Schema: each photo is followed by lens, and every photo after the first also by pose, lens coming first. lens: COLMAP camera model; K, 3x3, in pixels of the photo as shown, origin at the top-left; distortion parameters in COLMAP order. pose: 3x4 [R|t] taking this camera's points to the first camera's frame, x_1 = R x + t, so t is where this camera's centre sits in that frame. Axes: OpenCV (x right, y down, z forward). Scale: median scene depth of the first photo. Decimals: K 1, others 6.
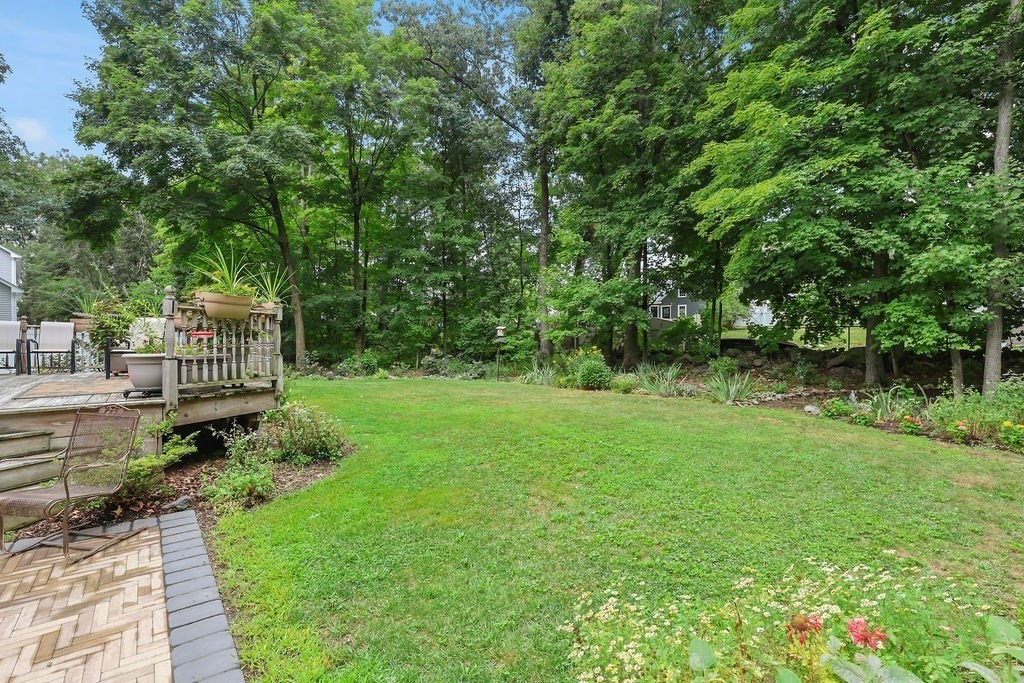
lens RADIAL K [[476.7, 0, 514.0], [0, 476.7, 342.1], [0, 0, 1]] dist [-0.017399, 0.001607]
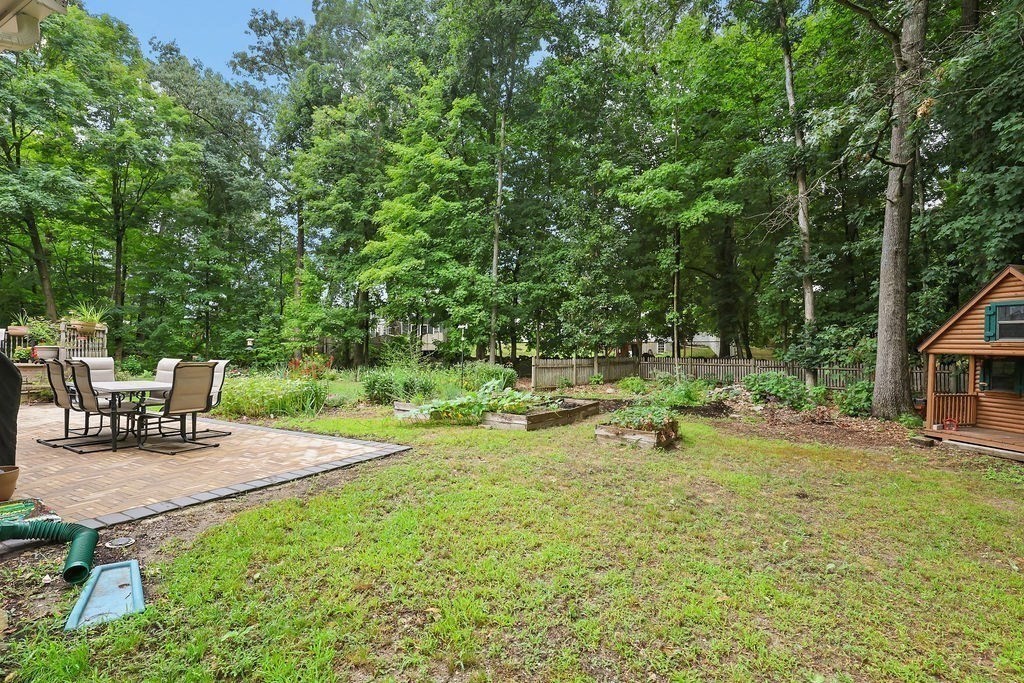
lens RADIAL K [[476.7, 0, 507.4], [0, 476.7, 347.1], [0, 0, 1]] dist [-0.017399, 0.001607]
pose [[0.919043, 0.013896, 0.393912, 0.096643], [-0.005435, 0.999730, -0.022585, 0.015671], [-0.394120, 0.018616, 0.918871, -0.468043]]
